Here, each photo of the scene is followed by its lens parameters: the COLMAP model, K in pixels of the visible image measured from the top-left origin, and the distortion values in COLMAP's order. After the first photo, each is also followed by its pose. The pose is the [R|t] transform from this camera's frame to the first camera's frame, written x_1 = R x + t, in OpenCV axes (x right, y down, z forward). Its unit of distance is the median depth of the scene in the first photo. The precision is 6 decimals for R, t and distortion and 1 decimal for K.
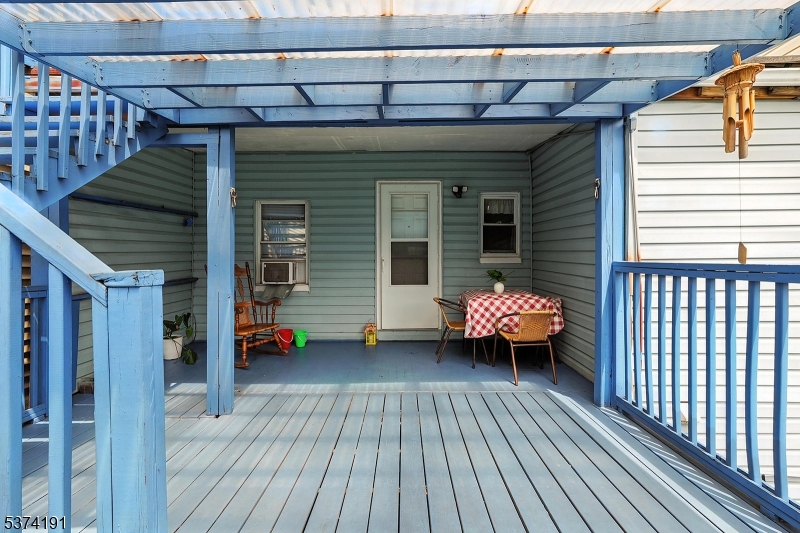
lens RADIAL K [[374.4, 0, 396.7], [0, 374.4, 263.4], [0, 0, 1]] dist [-0.002488, 0.000294]
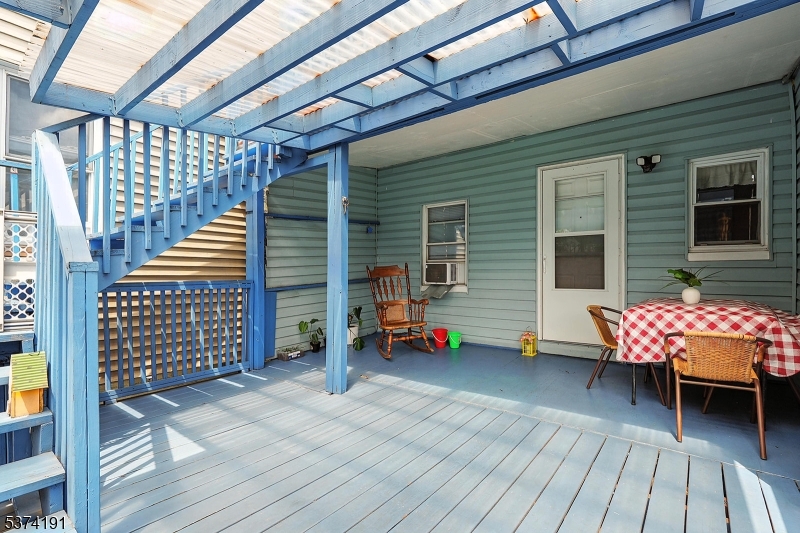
lens RADIAL K [[382.8, 0, 400.0], [0, 382.8, 266.5], [0, 0, 1]] dist [0.001511, 0.001056]
pose [[0.786841, -0.007623, -0.617109, 0.276190], [0.006158, 0.999971, -0.004501, 0.011528], [0.617125, -0.000259, 0.786865, 0.122640]]
